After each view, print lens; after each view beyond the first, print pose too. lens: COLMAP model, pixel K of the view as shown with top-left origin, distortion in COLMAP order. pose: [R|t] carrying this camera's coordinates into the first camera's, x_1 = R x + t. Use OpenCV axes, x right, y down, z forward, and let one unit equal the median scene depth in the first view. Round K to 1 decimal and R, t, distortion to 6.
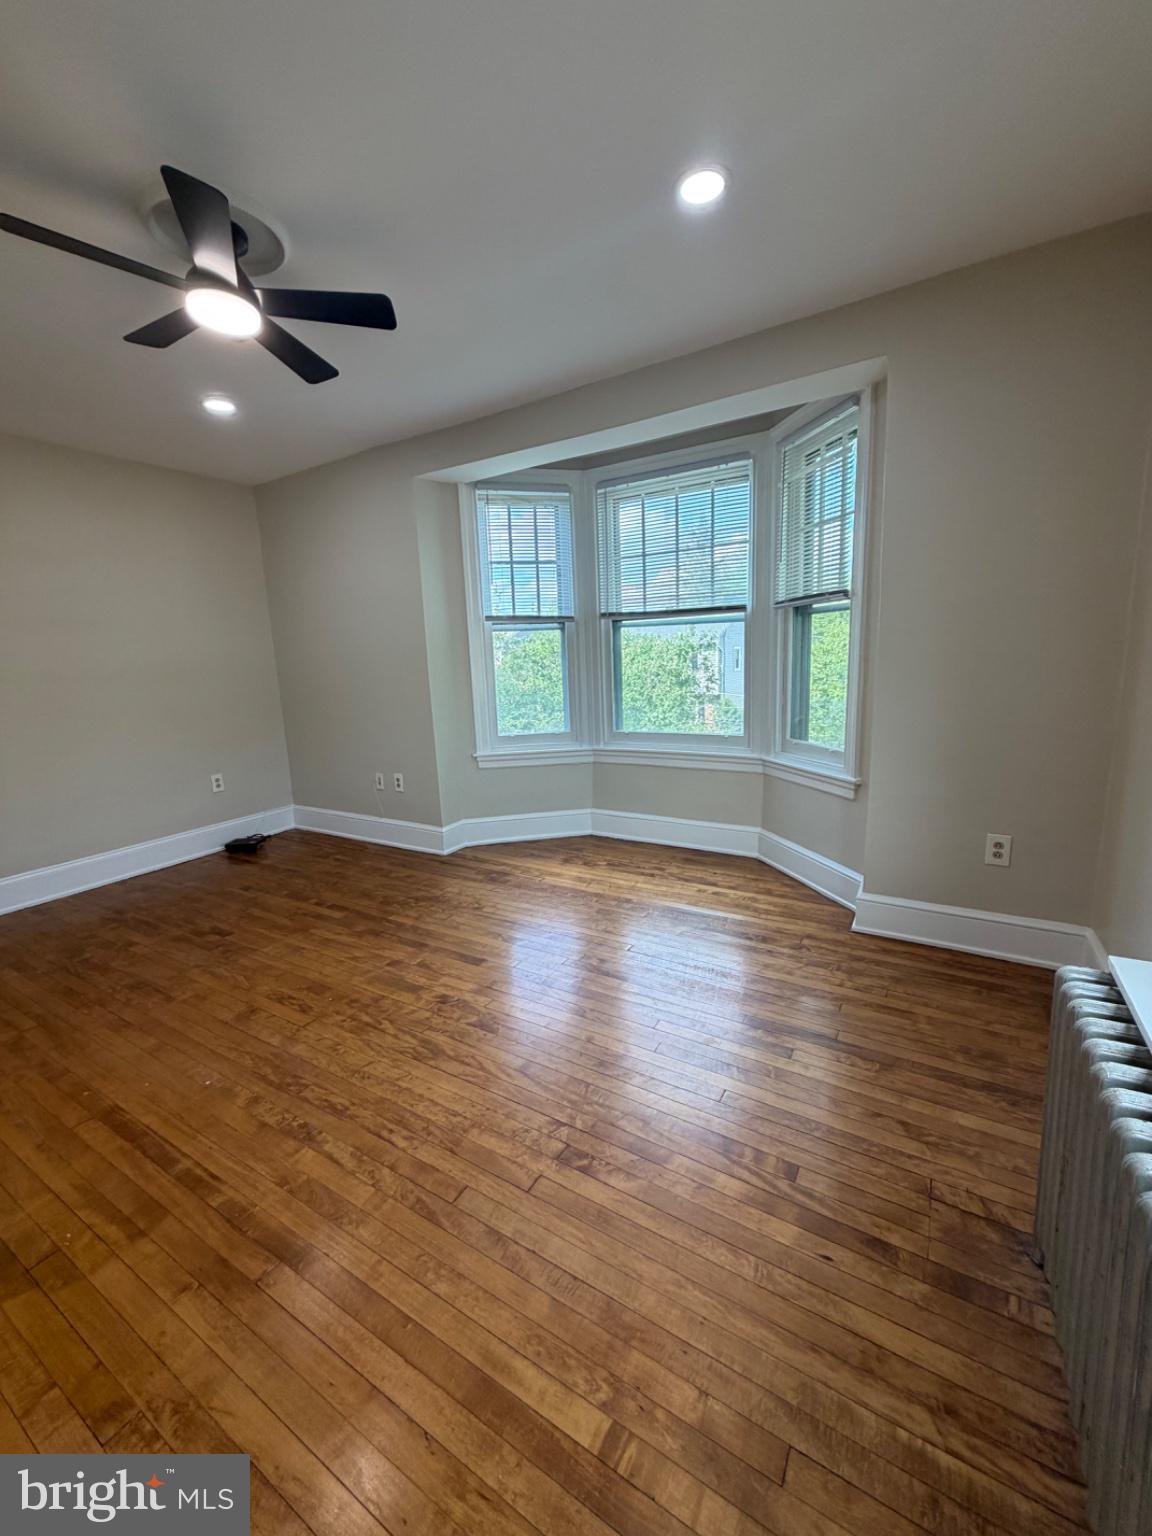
lens RADIAL K [[613.6, 0, 575.0], [0, 613.6, 766.0], [0, 0, 1]] dist [0.000541, 0.000234]
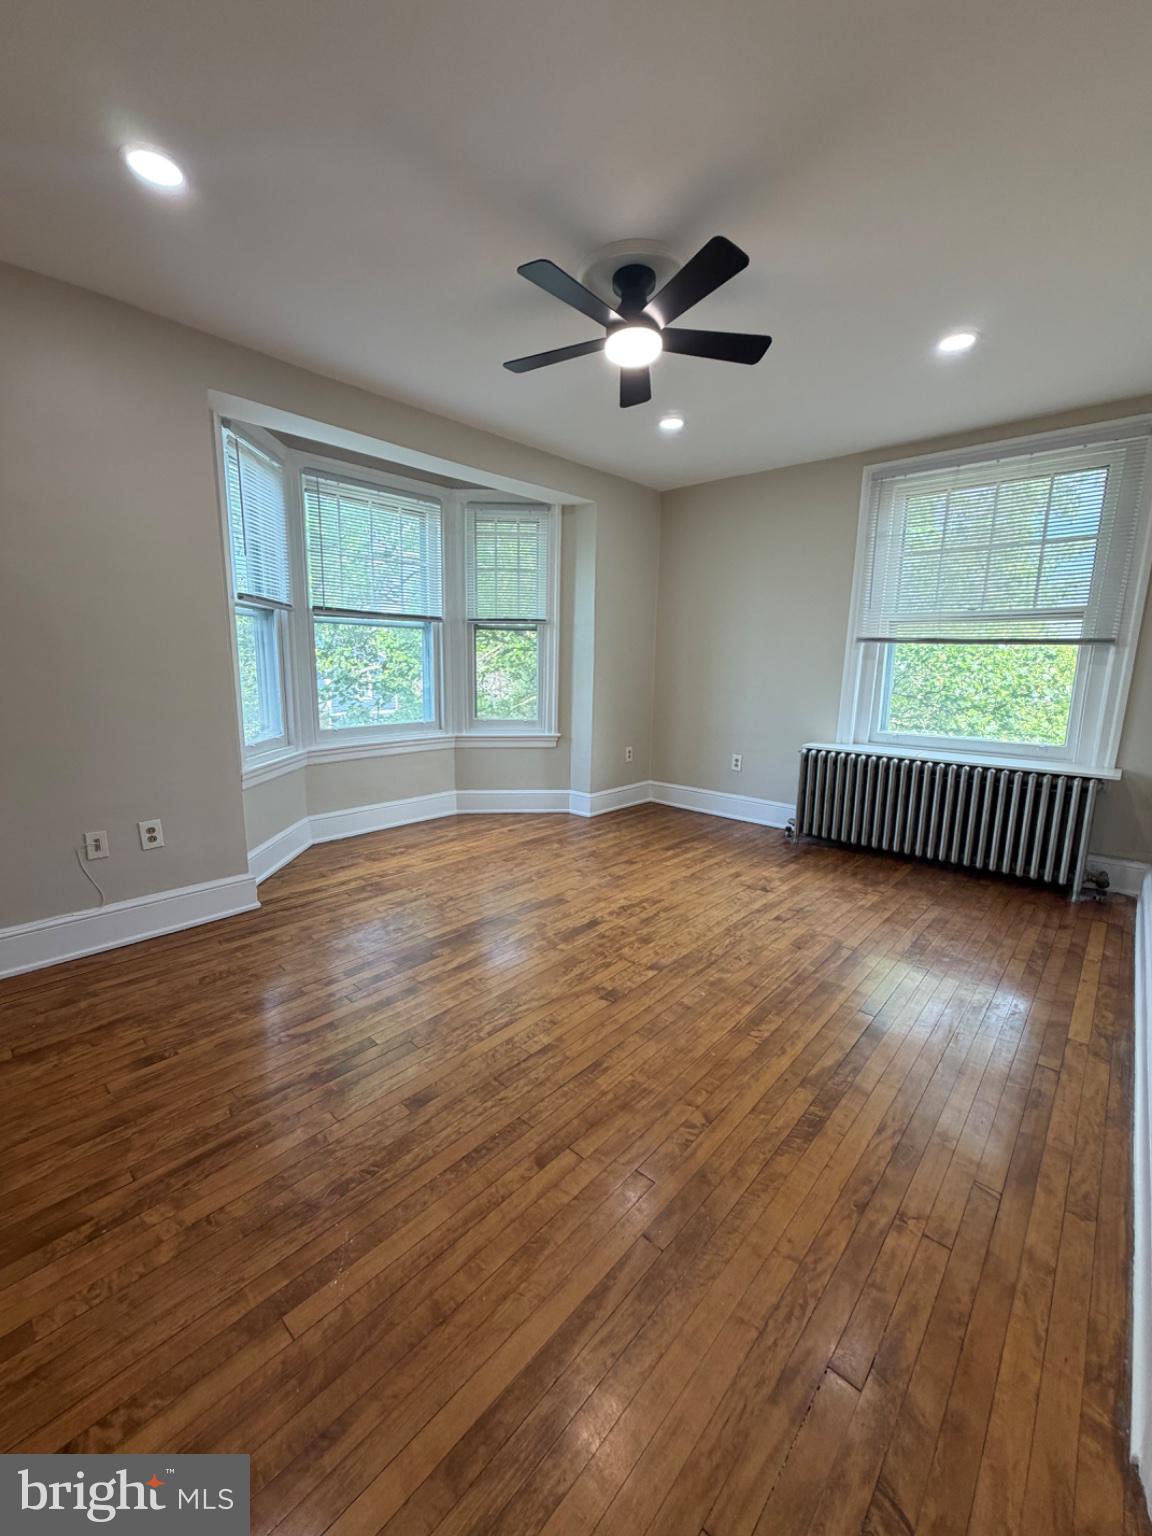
lens RADIAL K [[613.6, 0, 575.0], [0, 613.6, 766.0], [0, 0, 1]] dist [0.000541, 0.000234]
pose [[0.190269, -0.135297, 0.972364, -1.005696], [0.148834, 0.982985, 0.107652, -0.057401], [-0.970384, 0.124238, 0.207169, 0.530806]]
